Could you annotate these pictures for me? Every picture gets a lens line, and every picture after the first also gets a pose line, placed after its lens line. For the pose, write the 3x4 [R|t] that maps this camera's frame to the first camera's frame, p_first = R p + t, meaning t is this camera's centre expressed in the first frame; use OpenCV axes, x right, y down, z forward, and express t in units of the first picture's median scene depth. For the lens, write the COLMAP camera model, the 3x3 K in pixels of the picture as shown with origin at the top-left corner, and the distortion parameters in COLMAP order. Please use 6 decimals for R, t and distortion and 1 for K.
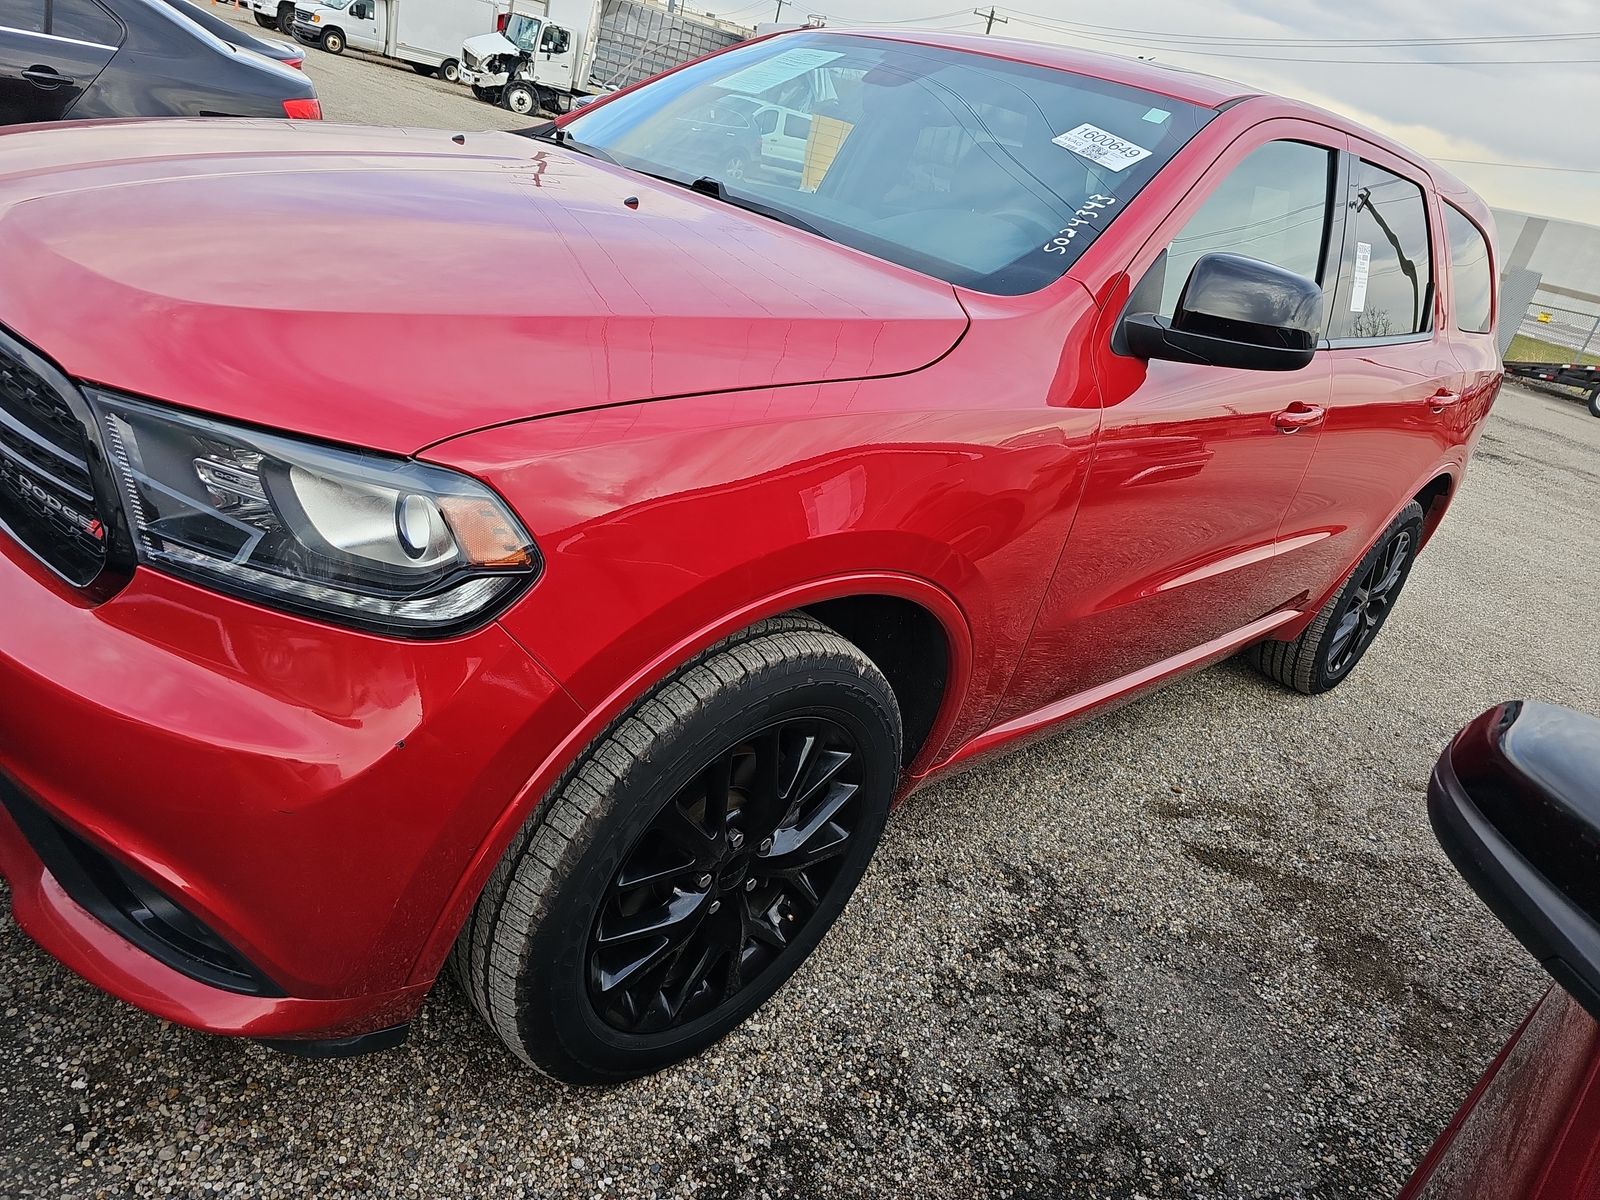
lens RADIAL K [[1029.9, 0, 795.2], [0, 1029.9, 593.4], [0, 0, 1]] dist [0.009004, -0.003620]
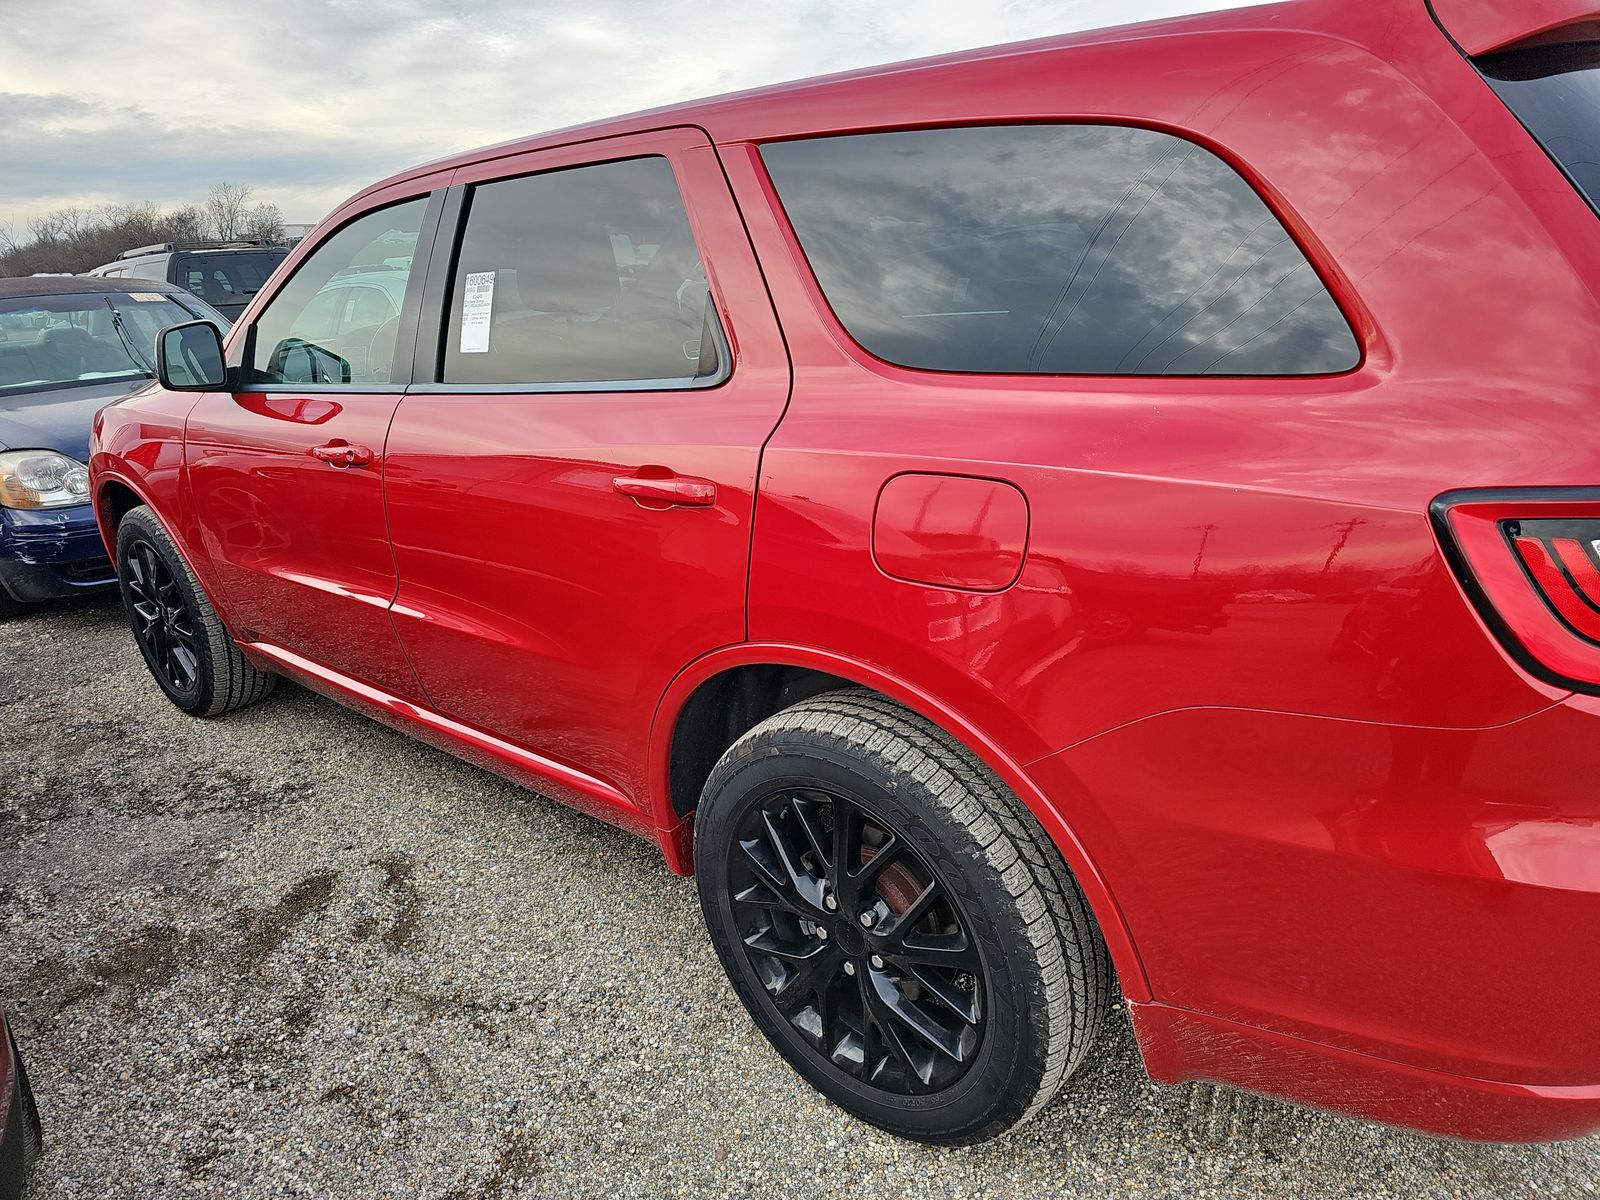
lens RADIAL K [[1029.9, 0, 794.9], [0, 1029.9, 602.3], [0, 0, 1]] dist [0.009004, -0.003620]
pose [[0.102151, 0.097665, -0.989963, 1.645567], [-0.350968, 0.934712, 0.056000, -0.261187], [0.930799, 0.341724, 0.129759, 1.391695]]
